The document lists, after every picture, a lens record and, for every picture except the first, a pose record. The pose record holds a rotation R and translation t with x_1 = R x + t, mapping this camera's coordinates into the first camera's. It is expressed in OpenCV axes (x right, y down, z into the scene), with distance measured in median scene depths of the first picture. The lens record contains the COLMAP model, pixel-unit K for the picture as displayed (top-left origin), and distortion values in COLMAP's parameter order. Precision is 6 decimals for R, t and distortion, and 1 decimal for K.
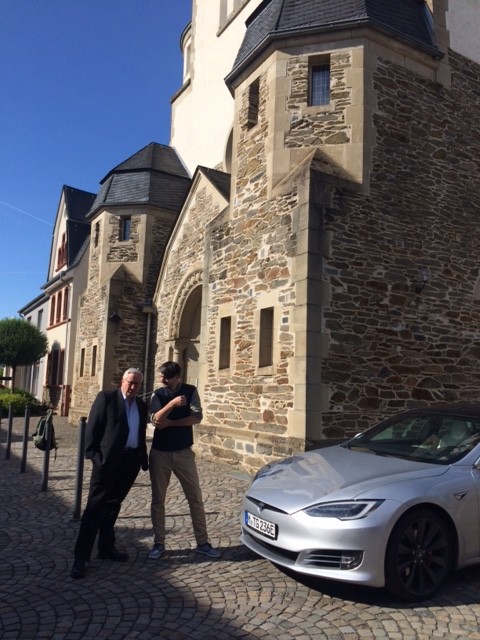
lens RADIAL K [[540.3, 0, 239.0], [0, 540.3, 321.9], [0, 0, 1]] dist [0.070452, -0.090883]
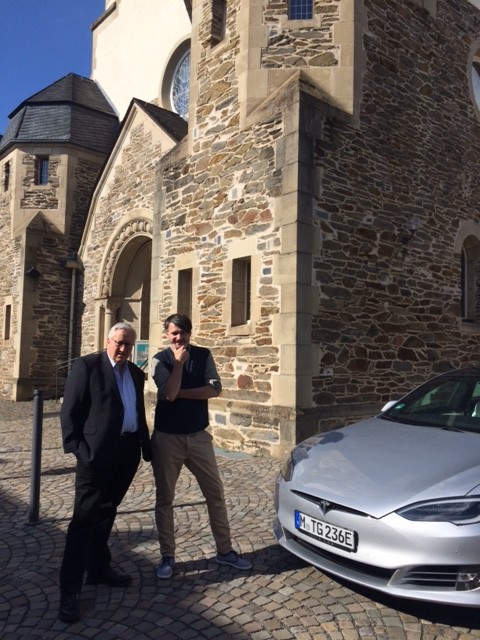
lens RADIAL K [[540.3, 0, 239.0], [0, 540.3, 320.3], [0, 0, 1]] dist [0.070452, -0.090883]
pose [[0.985734, -0.003260, 0.168277, -0.096620], [-0.007681, 0.997899, 0.064324, 0.018518], [-0.168133, -0.064699, 0.983639, 0.146261]]
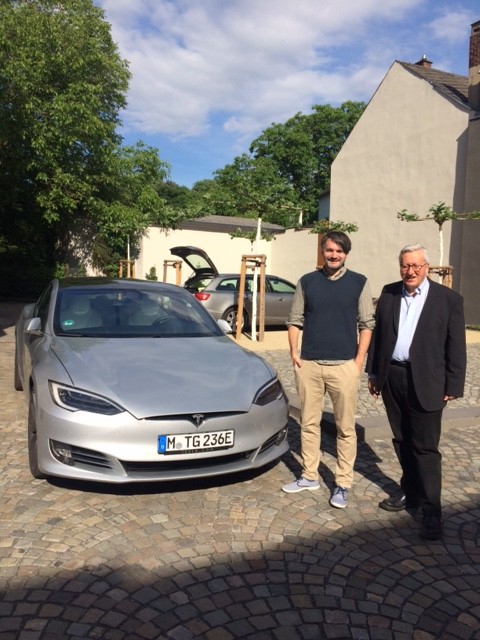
lens RADIAL K [[540.3, 0, 237.4], [0, 540.3, 320.0], [0, 0, 1]] dist [0.070452, -0.090883]
pose [[0.077282, -0.093948, 0.992573, -0.339699], [-0.152573, 0.982710, 0.104894, 0.054743], [-0.985266, -0.159546, 0.061612, 0.445768]]
